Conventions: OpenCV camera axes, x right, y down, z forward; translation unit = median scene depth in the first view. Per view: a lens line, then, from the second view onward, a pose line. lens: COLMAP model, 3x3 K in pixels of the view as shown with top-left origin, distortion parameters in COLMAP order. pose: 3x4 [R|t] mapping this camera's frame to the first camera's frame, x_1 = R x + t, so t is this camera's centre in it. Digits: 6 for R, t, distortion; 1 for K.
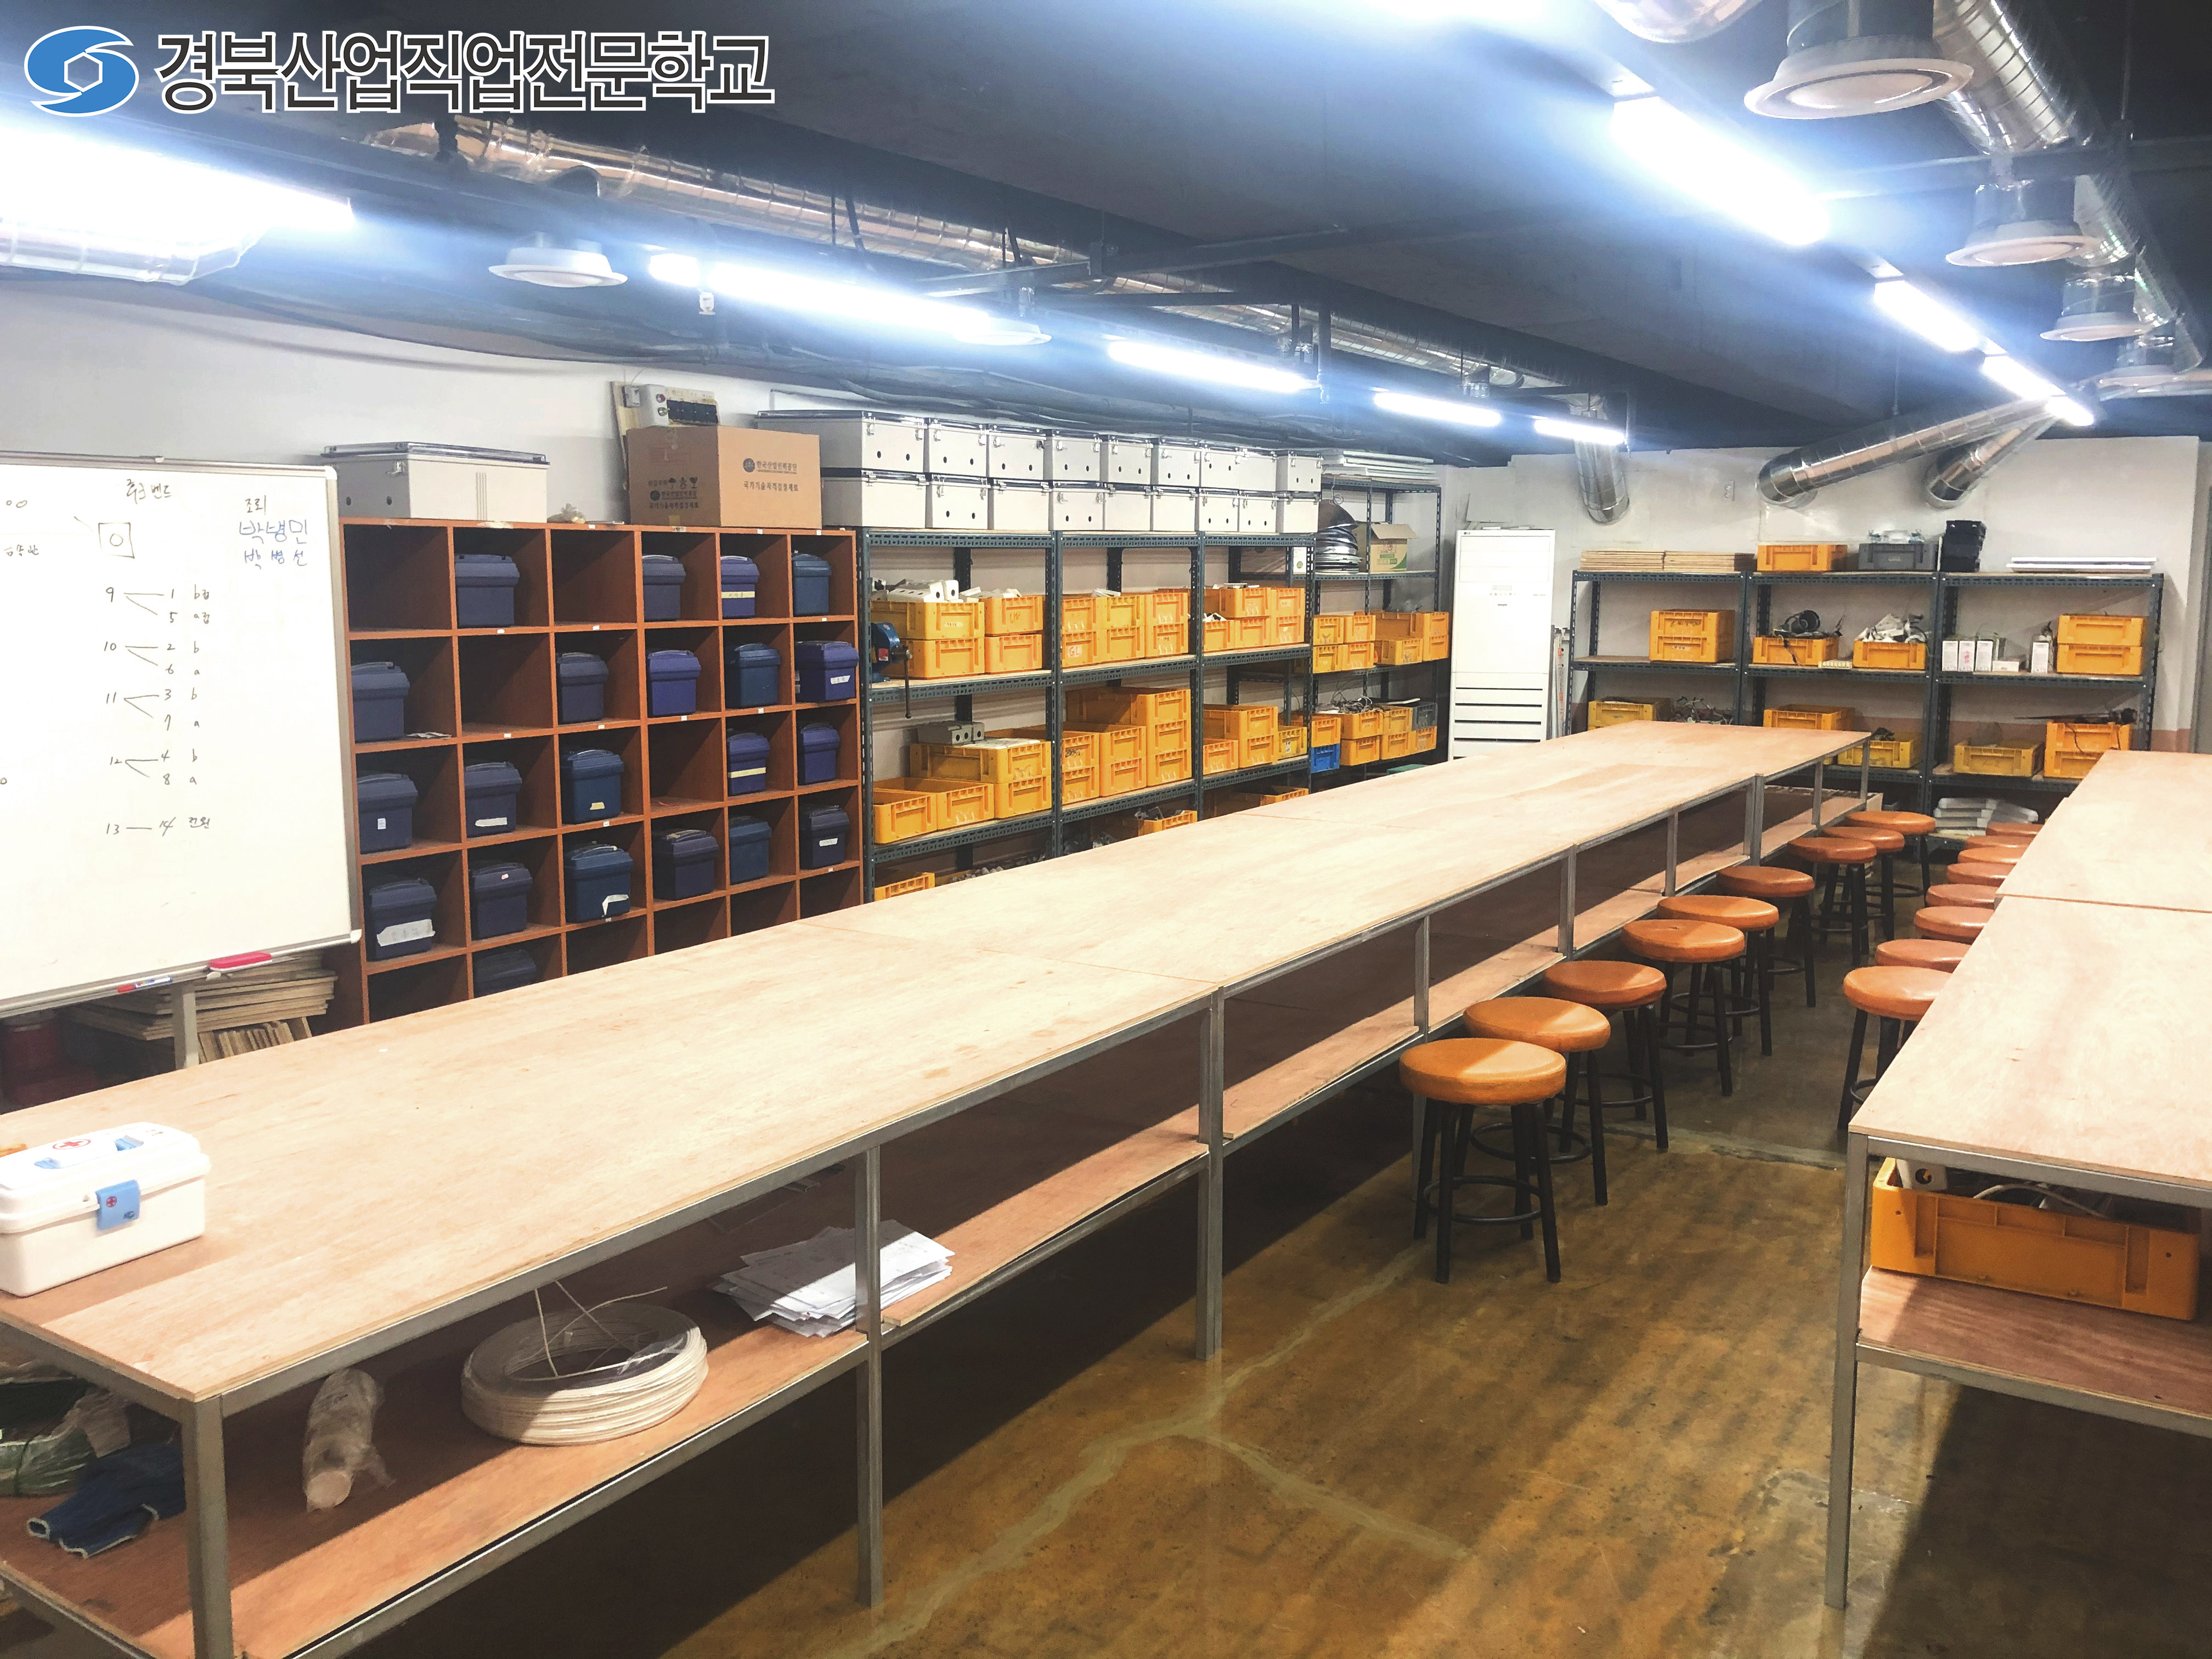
lens RADIAL K [[1798.7, 0, 1110.4], [0, 1798.7, 823.6], [0, 0, 1]] dist [-0.002855, -0.001098]
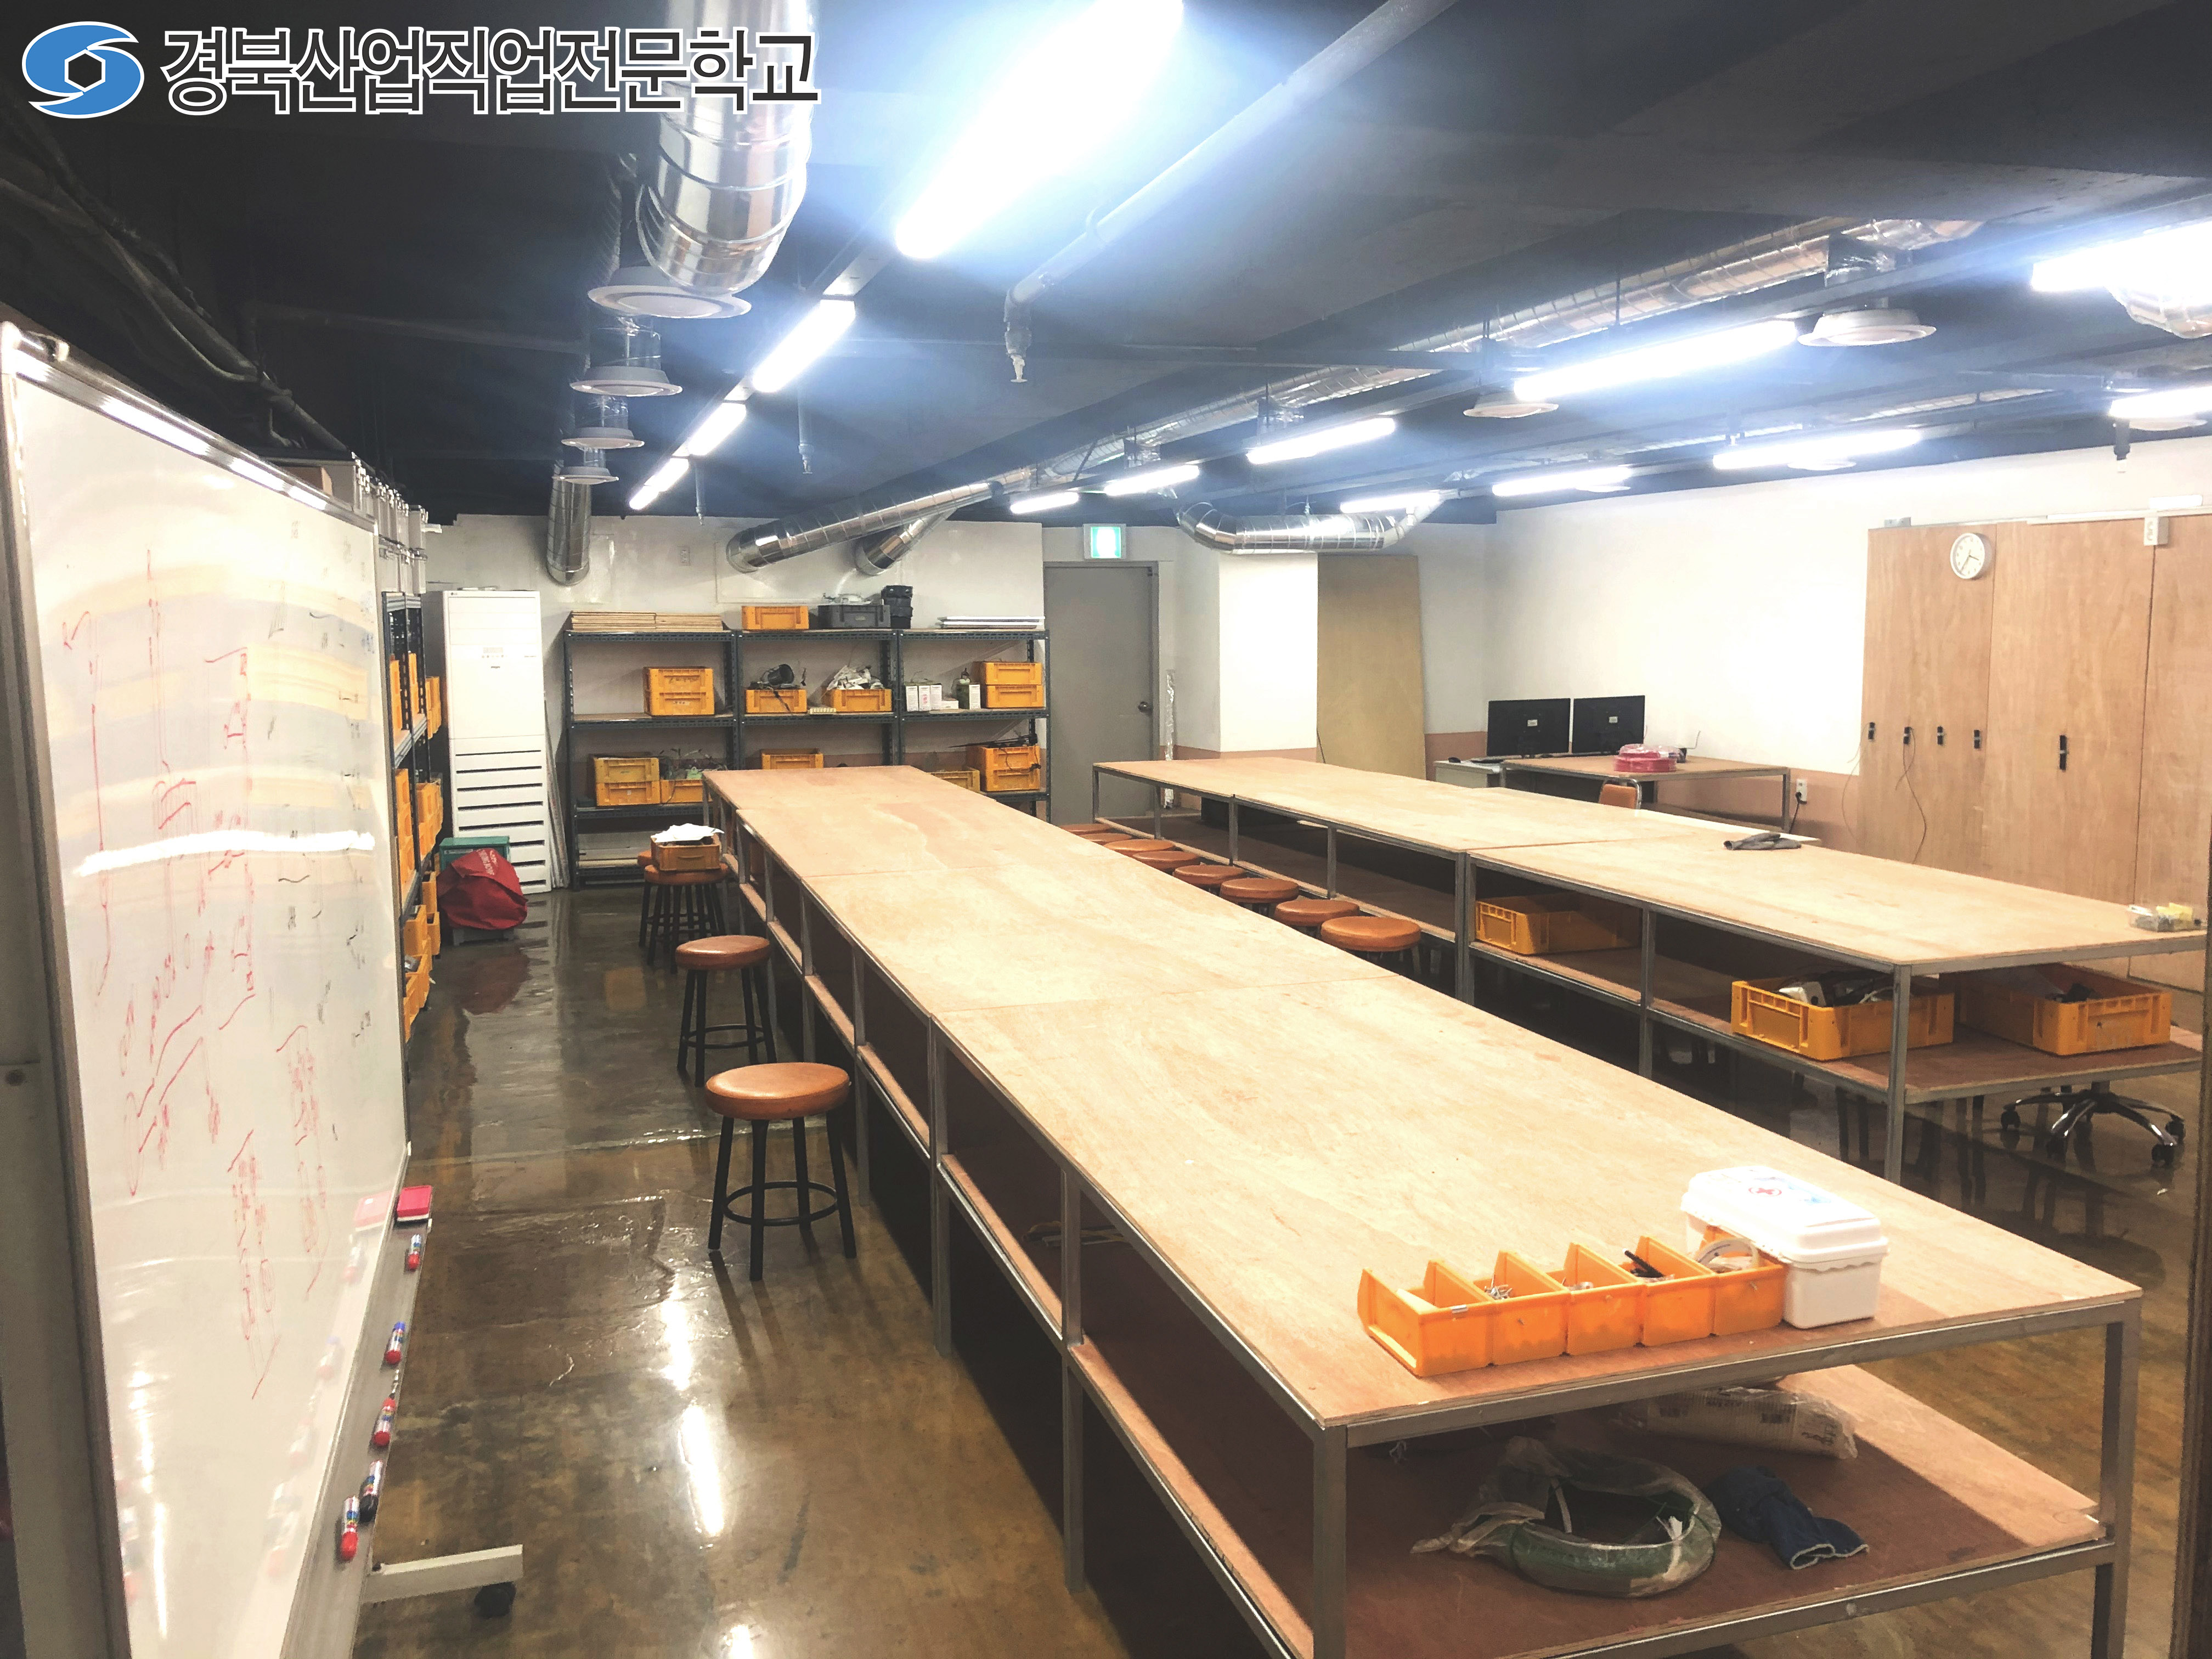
lens RADIAL K [[1798.7, 0, 1110.0], [0, 1798.7, 835.3], [0, 0, 1]] dist [-0.002855, -0.001098]
pose [[0.638371, -0.099408, 0.763283, -0.361370], [0.117394, 0.992599, 0.031091, -0.024468], [-0.760724, 0.069757, 0.645316, 0.132797]]
